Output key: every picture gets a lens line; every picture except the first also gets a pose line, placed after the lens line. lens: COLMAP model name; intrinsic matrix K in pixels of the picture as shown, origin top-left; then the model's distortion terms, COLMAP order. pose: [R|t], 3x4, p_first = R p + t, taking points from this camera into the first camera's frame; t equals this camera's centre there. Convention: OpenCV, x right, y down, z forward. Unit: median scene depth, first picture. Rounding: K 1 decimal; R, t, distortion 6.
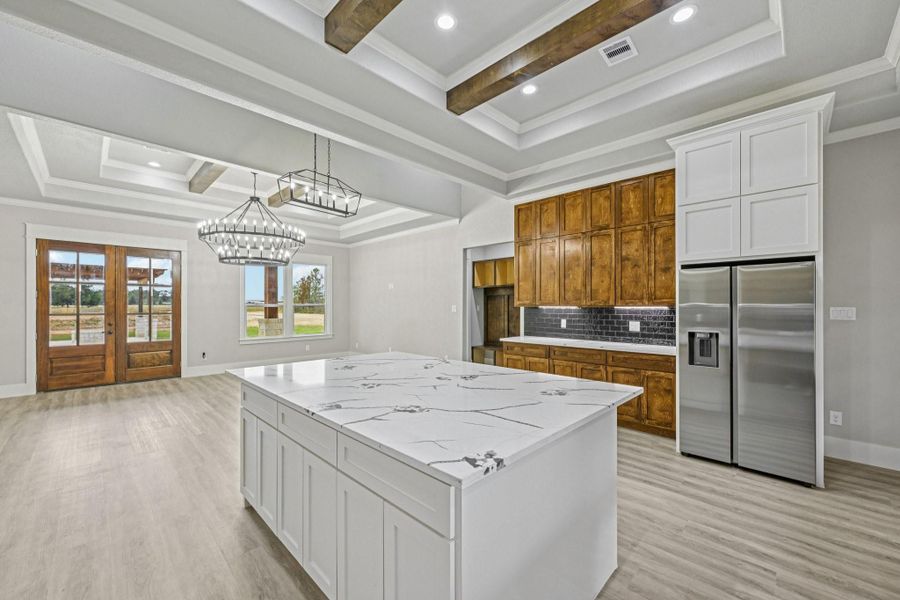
lens RADIAL K [[361.6, 0, 450.5], [0, 361.6, 302.1], [0, 0, 1]] dist [0.002596, -0.000422]
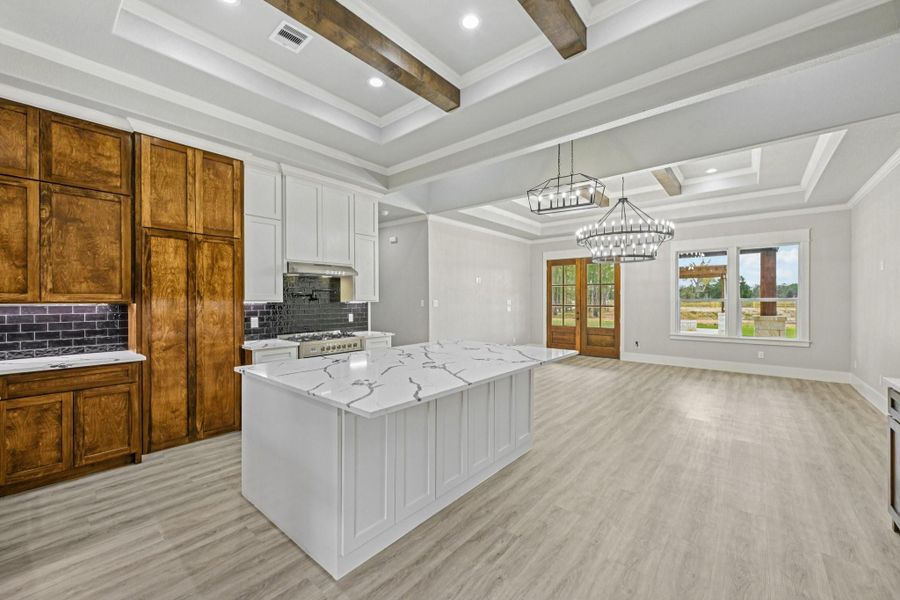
lens RADIAL K [[361.6, 0, 450.2], [0, 361.6, 301.4], [0, 0, 1]] dist [0.002596, -0.000422]
pose [[0.083461, 0.009608, -0.996465, 0.517943], [0.003504, 0.999945, 0.009936, 0.000804], [0.996505, -0.004320, 0.083423, 0.440191]]
